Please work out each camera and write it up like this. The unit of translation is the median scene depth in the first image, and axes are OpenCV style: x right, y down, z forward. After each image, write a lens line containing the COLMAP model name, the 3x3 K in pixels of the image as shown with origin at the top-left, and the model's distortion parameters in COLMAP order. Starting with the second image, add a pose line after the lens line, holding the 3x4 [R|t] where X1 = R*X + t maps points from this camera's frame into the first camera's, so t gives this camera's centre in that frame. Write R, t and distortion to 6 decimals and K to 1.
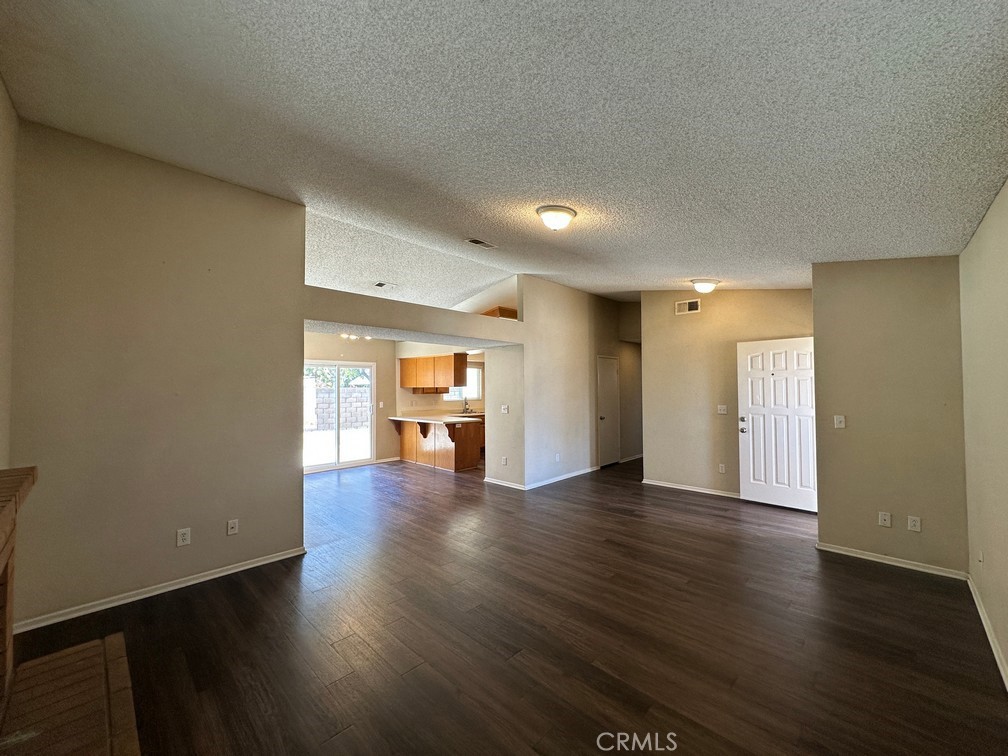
lens RADIAL K [[401.5, 0, 503.1], [0, 401.5, 379.2], [0, 0, 1]] dist [-0.001103, -0.000010]
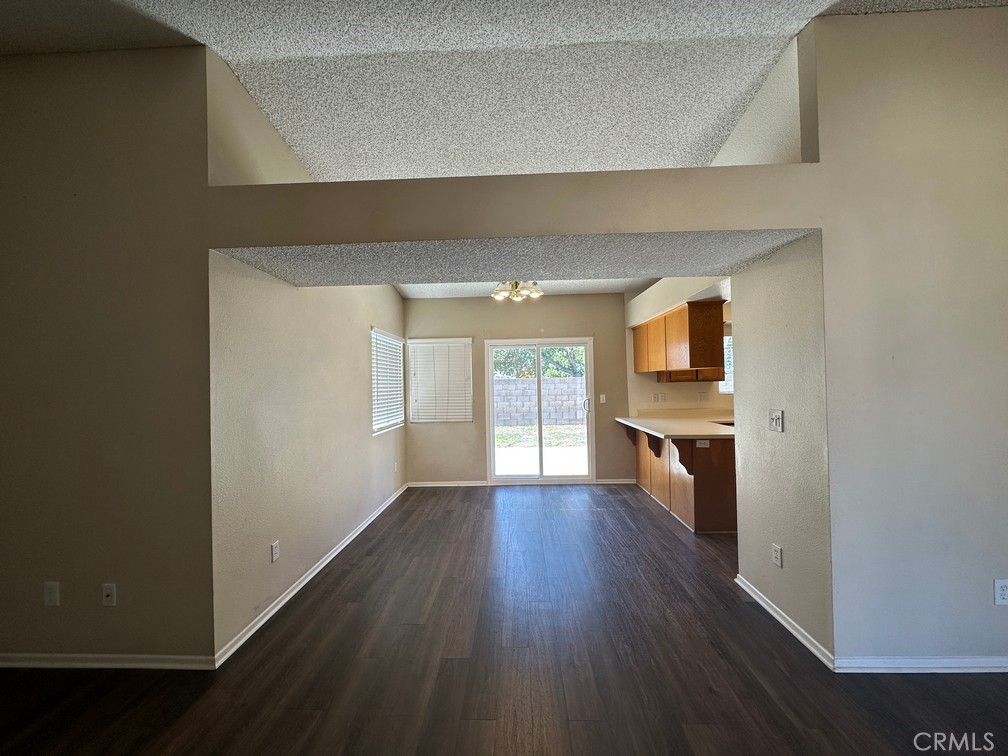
lens RADIAL K [[401.5, 0, 503.1], [0, 401.5, 379.2], [0, 0, 1]] dist [-0.001103, -0.000010]
pose [[0.669979, -0.014499, -0.742238, 0.137805], [0.034393, 0.999342, 0.011524, 0.027167], [0.741583, -0.033248, 0.670037, 0.663922]]
